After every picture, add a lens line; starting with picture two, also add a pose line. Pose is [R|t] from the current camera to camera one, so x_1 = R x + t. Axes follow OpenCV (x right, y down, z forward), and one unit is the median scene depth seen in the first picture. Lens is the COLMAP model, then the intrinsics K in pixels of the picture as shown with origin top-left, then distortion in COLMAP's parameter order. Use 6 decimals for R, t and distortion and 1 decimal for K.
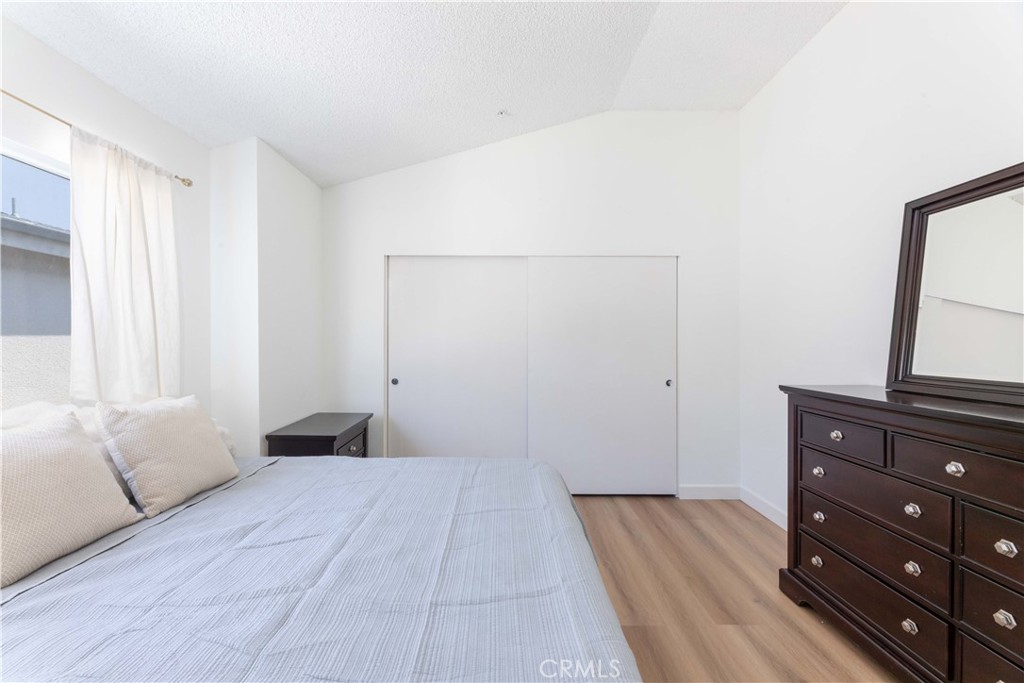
lens RADIAL K [[407.1, 0, 501.8], [0, 407.1, 344.7], [0, 0, 1]] dist [0.000006, 0.000096]
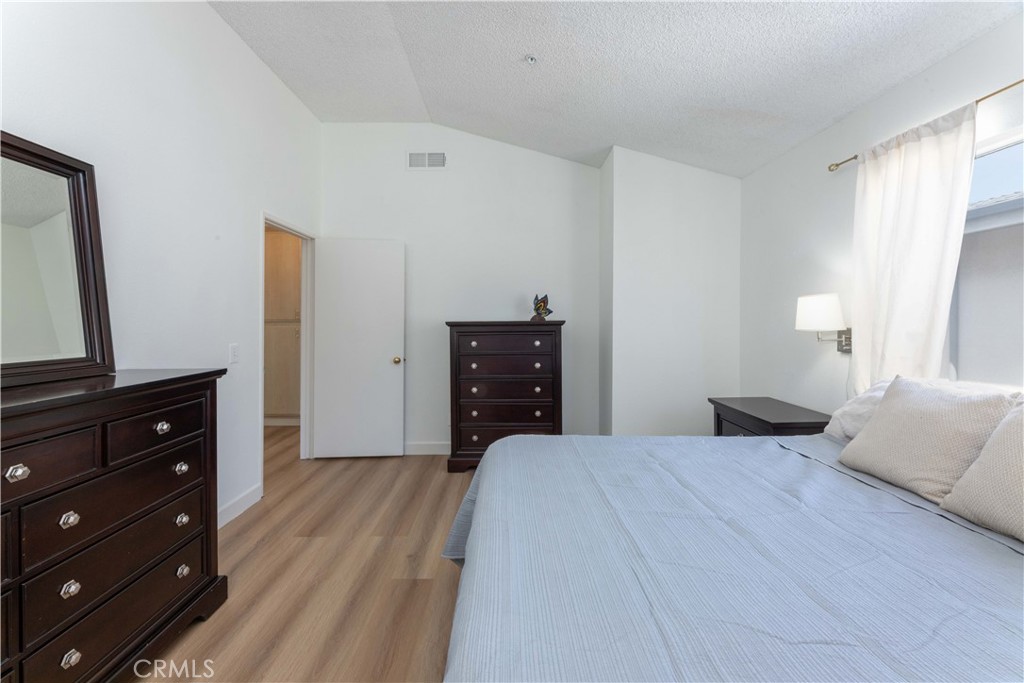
lens RADIAL K [[415.5, 0, 502.1], [0, 415.5, 324.0], [0, 0, 1]] dist [-0.001307, -0.000434]
pose [[-0.999972, 0.003148, 0.006735, 0.088938], [0.003203, 0.999961, 0.008198, -0.000934], [-0.006709, 0.008219, -0.999944, 1.406208]]
